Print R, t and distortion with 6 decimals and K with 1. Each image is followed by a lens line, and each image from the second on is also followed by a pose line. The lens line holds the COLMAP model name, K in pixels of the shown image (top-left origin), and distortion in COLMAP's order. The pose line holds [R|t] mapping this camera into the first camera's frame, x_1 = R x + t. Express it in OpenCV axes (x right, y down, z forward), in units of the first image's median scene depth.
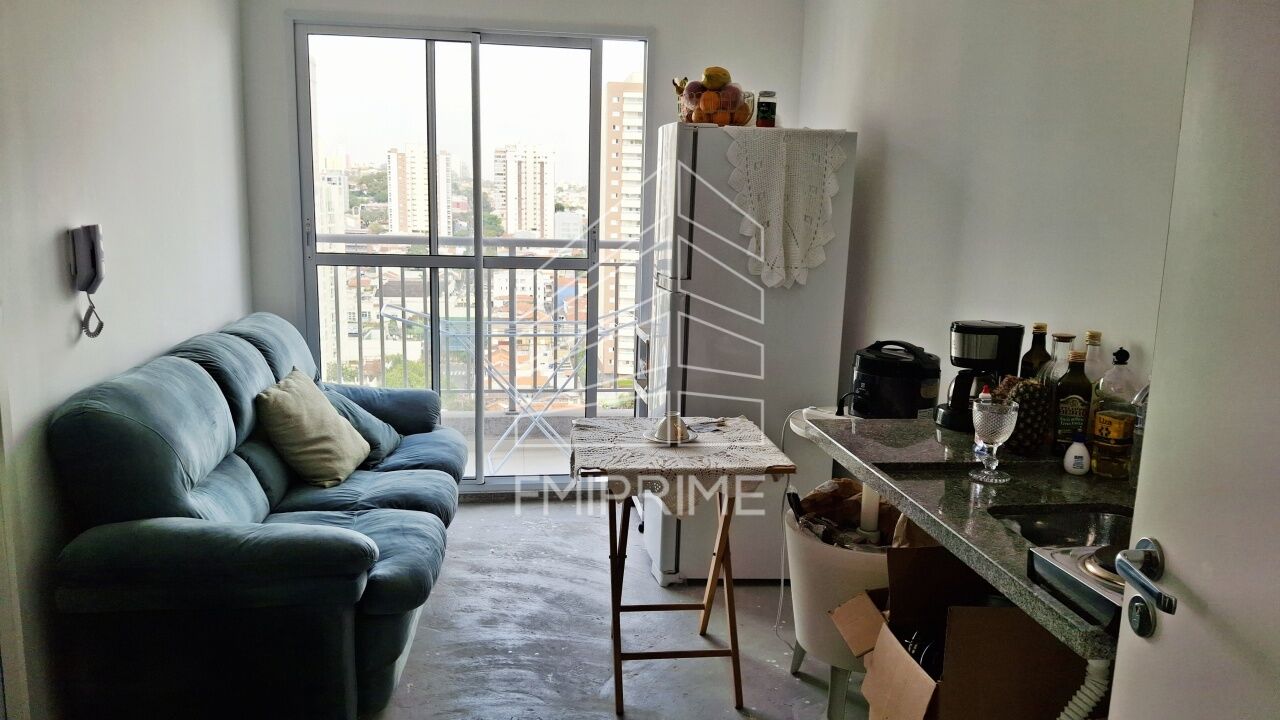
lens RADIAL K [[951.9, 0, 646.6], [0, 951.9, 362.3], [0, 0, 1]] dist [0.198216, -0.467440]
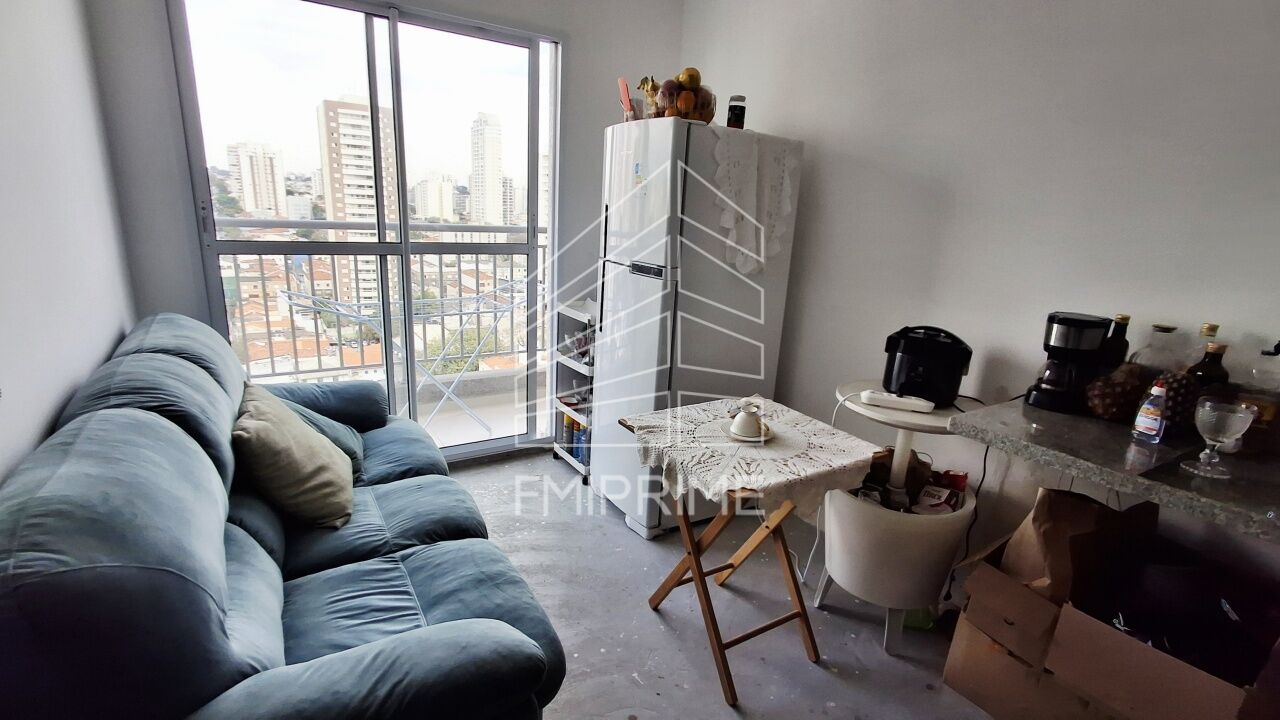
lens RADIAL K [[591.2, 0, 640.0], [0, 591.2, 360.0], [0, 0, 1]] dist [-0.000505, 0.011072]
pose [[0.903247, -0.087068, 0.420195, -0.286543], [0.042191, 0.992474, 0.114957, -0.063686], [-0.427041, -0.086106, 0.900123, 0.415971]]
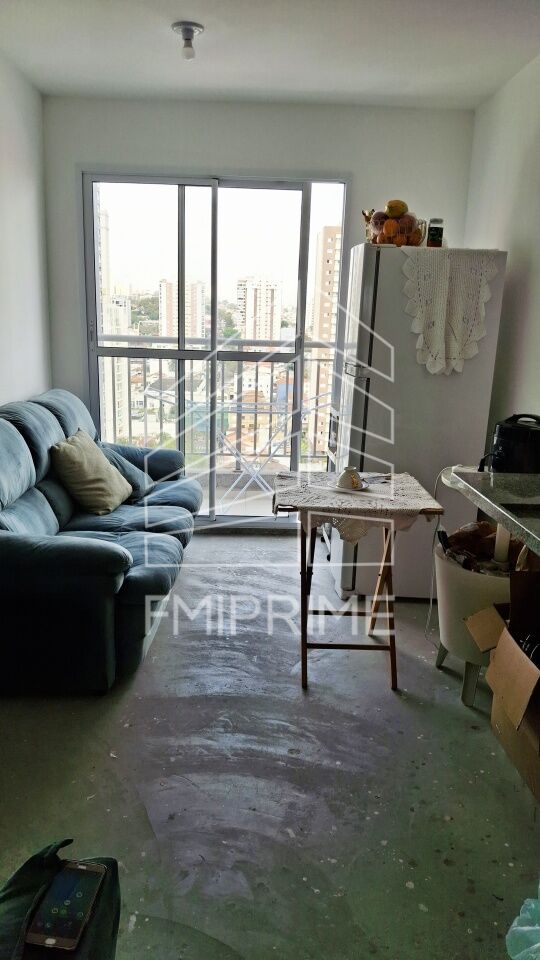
lens RADIAL K [[714.0, 0, 269.9], [0, 714.0, 480.8], [0, 0, 1]] dist [0.198216, -0.467440]
pose [[0.993881, 0.030534, -0.106156, 0.018946], [-0.024889, 0.998225, 0.054108, 0.017847], [0.107619, -0.051135, 0.992876, 0.004199]]
